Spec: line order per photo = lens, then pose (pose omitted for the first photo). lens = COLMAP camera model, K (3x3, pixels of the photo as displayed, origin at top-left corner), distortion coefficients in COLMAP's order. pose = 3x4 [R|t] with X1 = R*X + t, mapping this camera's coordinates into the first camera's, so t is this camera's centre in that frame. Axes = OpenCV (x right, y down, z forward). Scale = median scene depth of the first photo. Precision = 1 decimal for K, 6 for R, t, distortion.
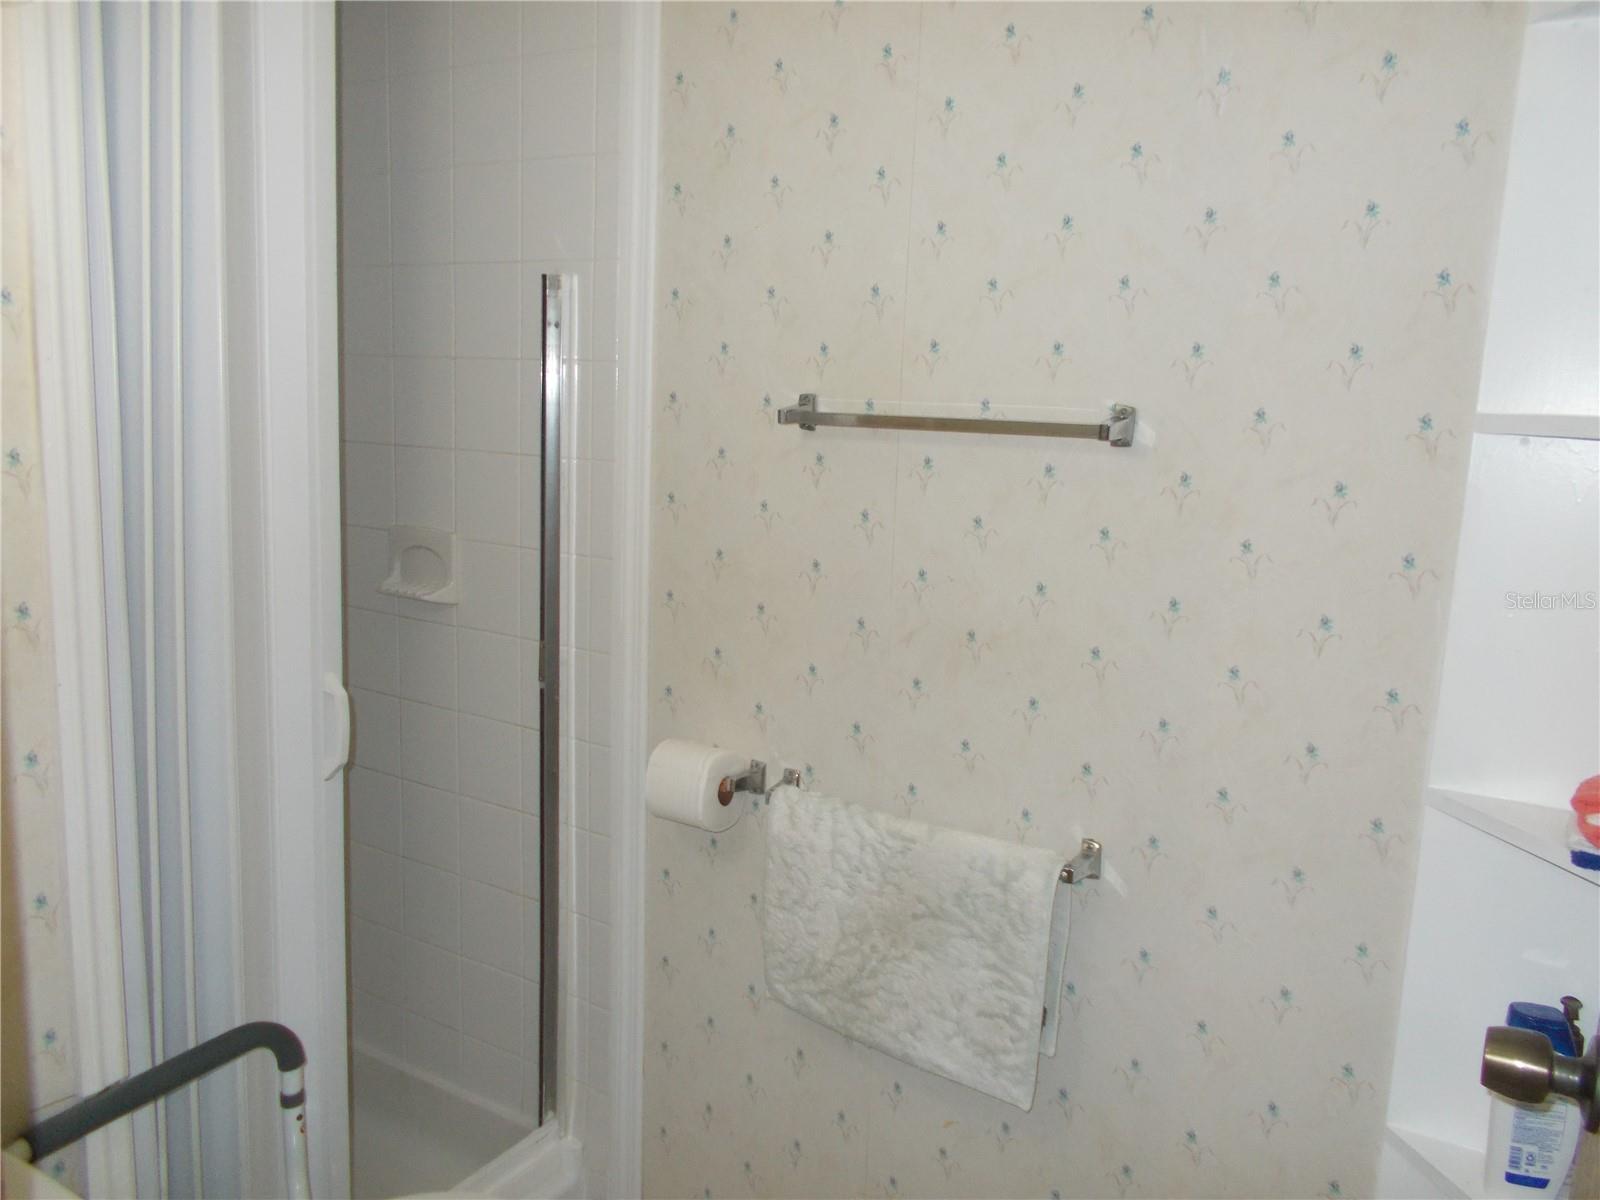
lens RADIAL K [[1263.1, 0, 800.0], [0, 1263.1, 600.0], [0, 0, 1]] dist [0.010401, -0.001481]
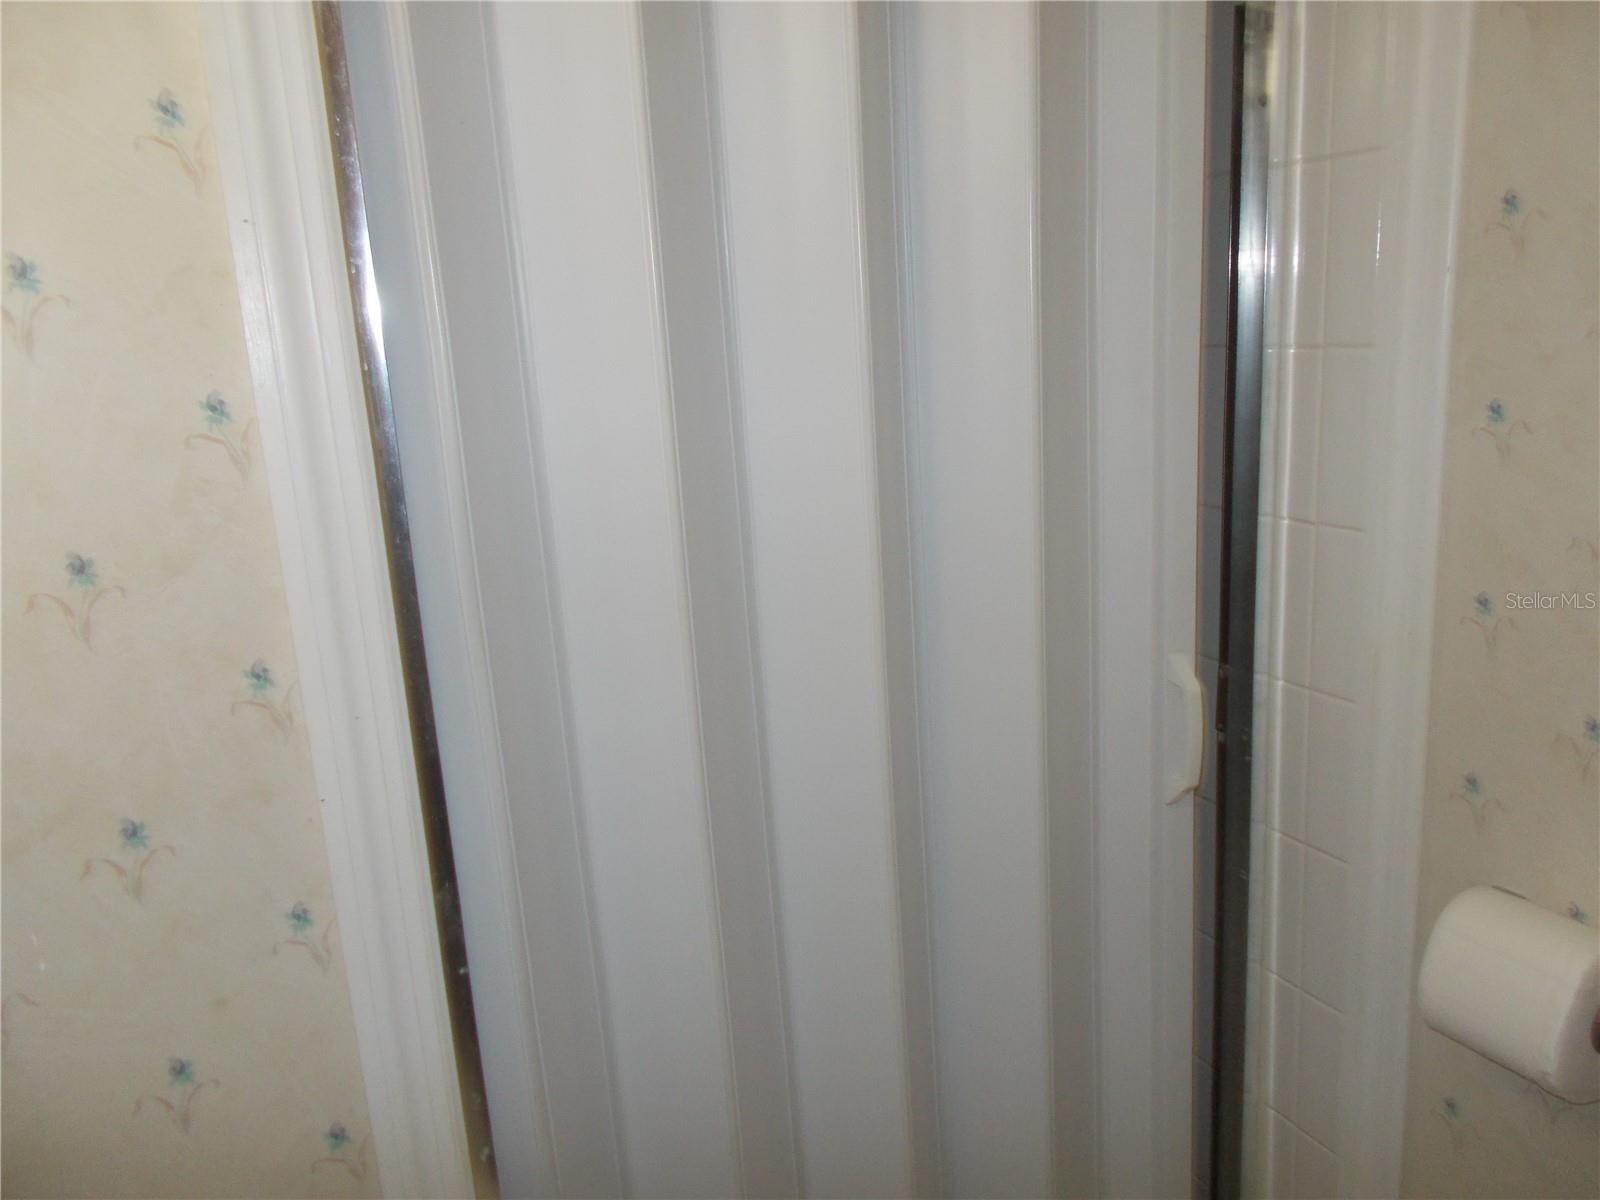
lens RADIAL K [[1203.1, 0, 770.4], [0, 1203.1, 593.8], [0, 0, 1]] dist [-0.025910, -0.001044]
pose [[0.836159, 0.038242, -0.547153, -0.106396], [0.003127, 0.997218, 0.074476, -0.058682], [0.548479, -0.063985, 0.833713, 0.583669]]
